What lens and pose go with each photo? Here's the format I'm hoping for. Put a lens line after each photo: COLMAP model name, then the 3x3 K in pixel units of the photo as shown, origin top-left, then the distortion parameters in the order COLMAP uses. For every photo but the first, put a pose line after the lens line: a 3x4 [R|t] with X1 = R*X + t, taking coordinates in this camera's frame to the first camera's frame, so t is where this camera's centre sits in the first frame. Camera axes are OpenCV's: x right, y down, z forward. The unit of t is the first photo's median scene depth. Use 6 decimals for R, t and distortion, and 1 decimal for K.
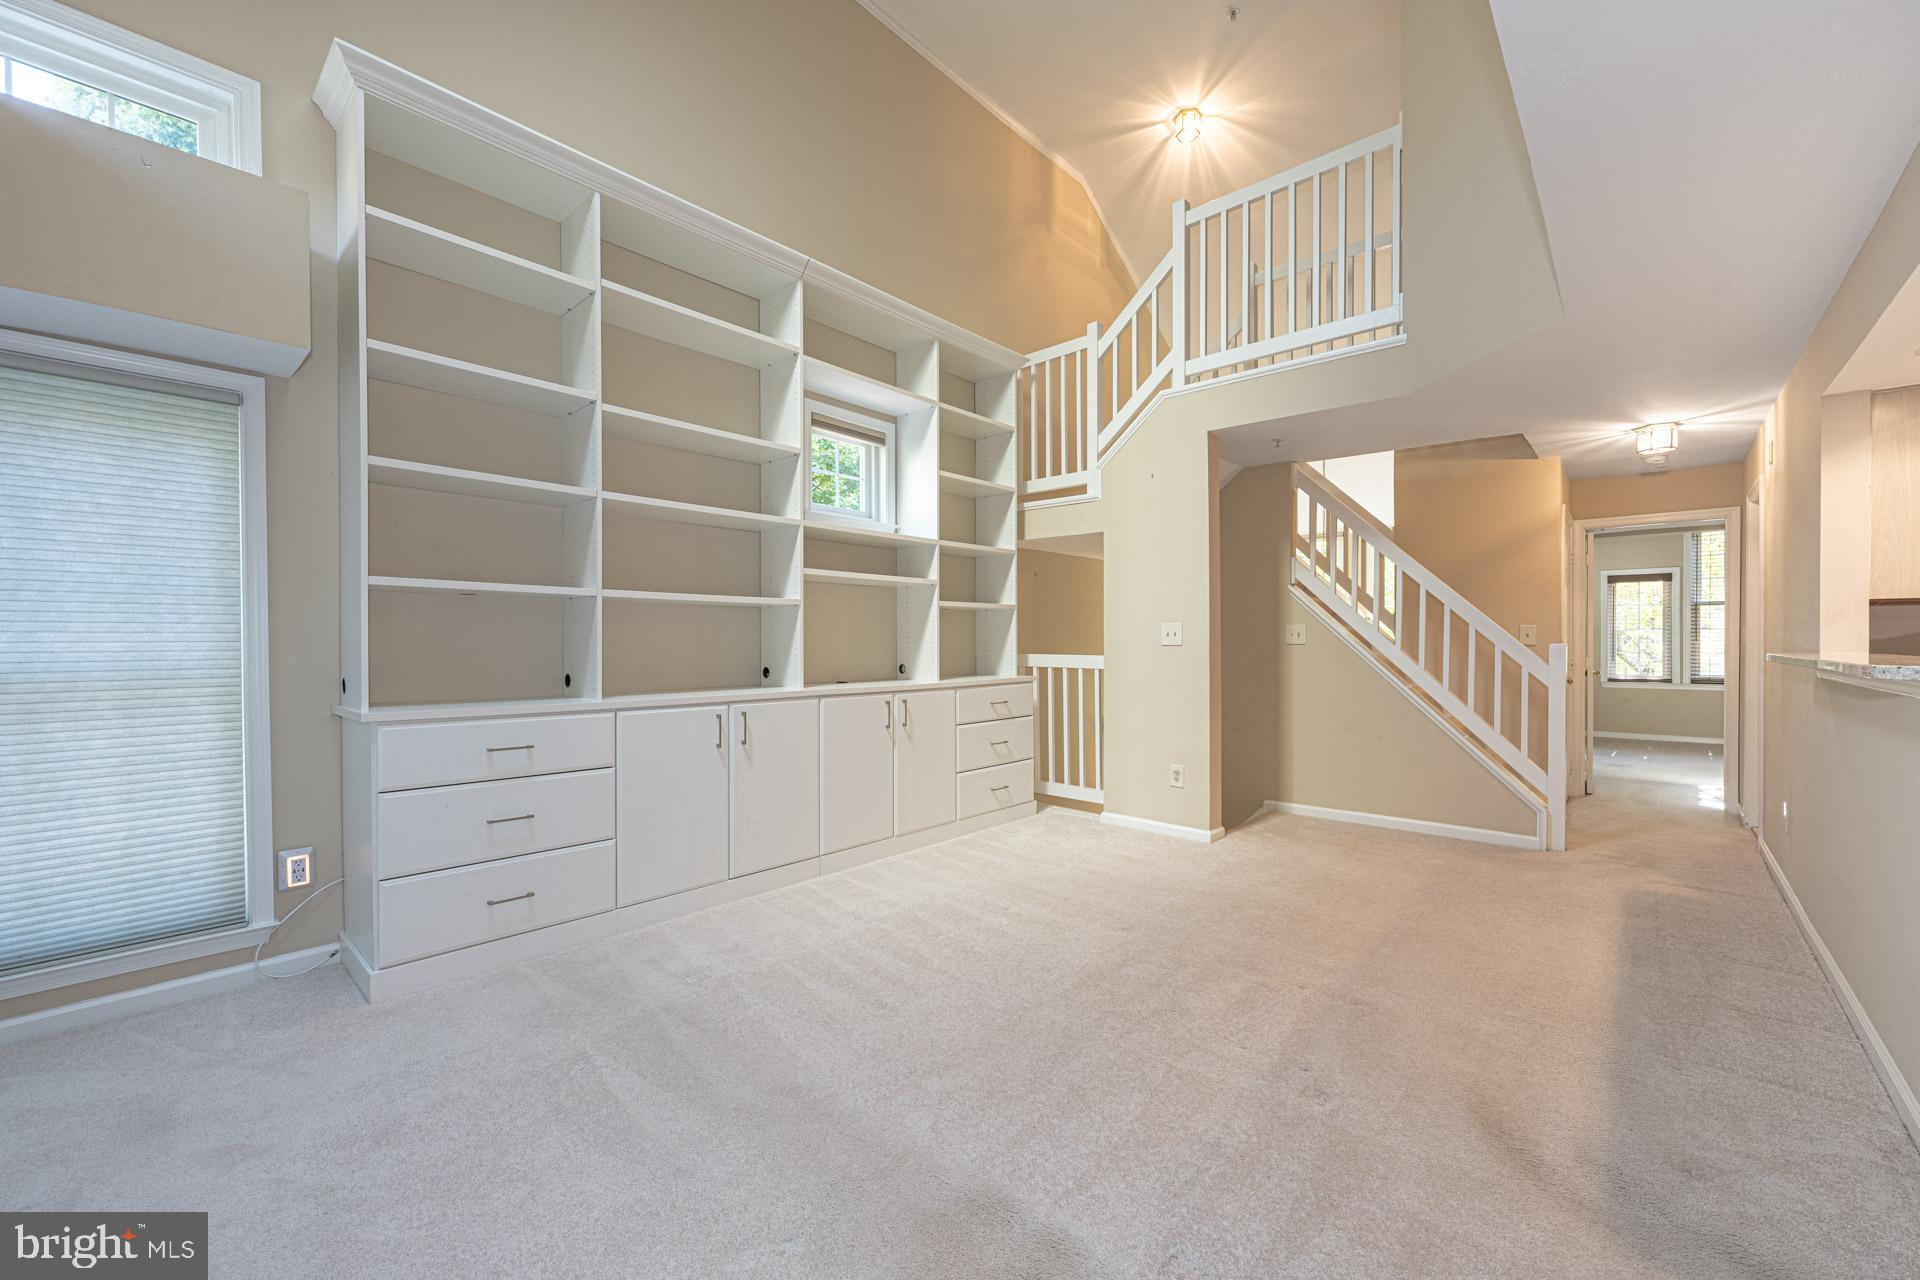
lens RADIAL K [[761.0, 0, 945.1], [0, 761.0, 653.3], [0, 0, 1]] dist [-0.001637, -0.000454]
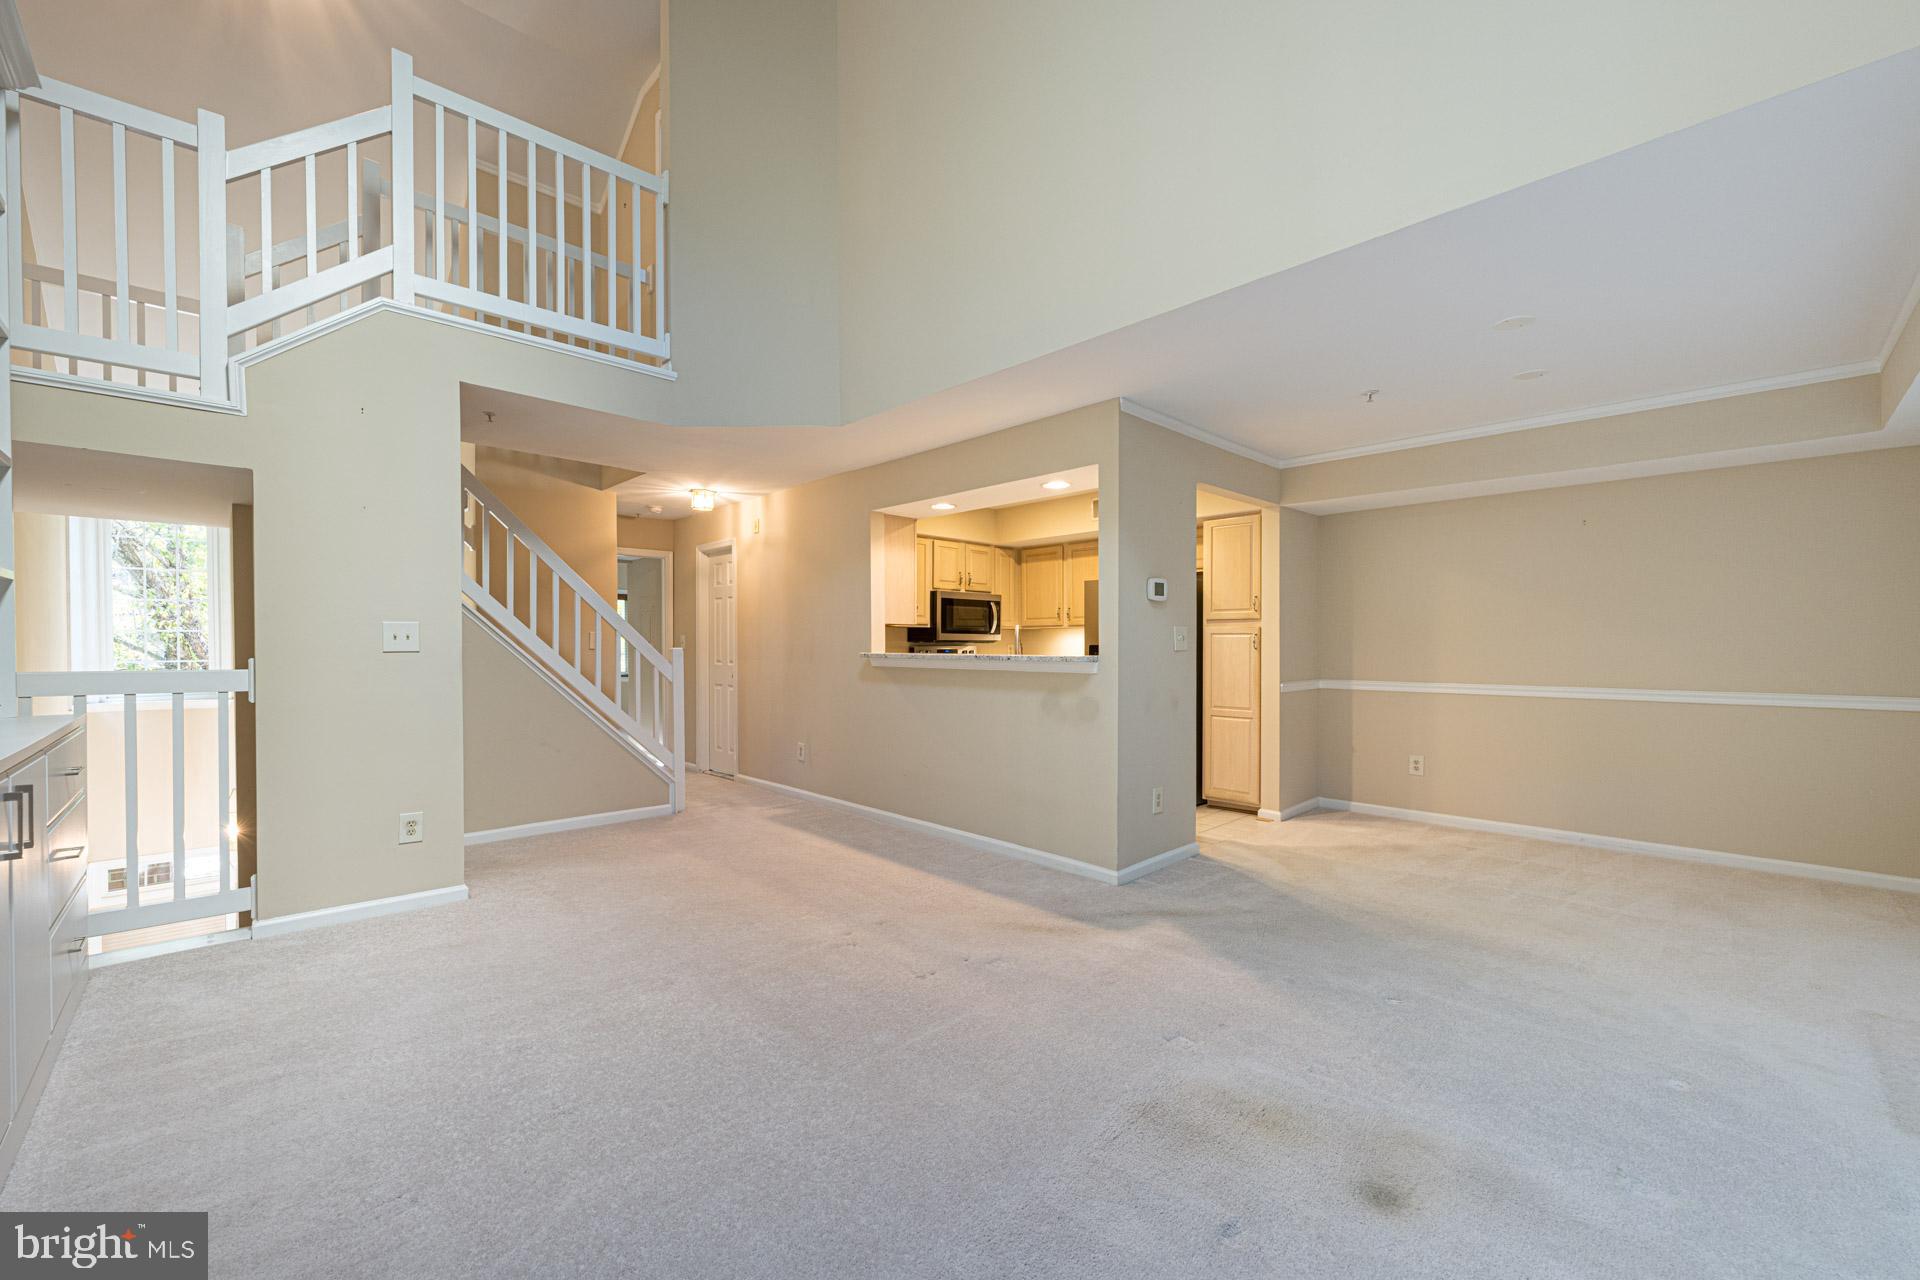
lens RADIAL K [[761.0, 0, 968.4], [0, 761.0, 654.1], [0, 0, 1]] dist [-0.001637, -0.000454]
pose [[0.051366, -0.011130, 0.998618, -0.408503], [0.011666, 0.999876, 0.010544, -0.009737], [-0.998612, 0.011108, 0.051490, 0.418355]]
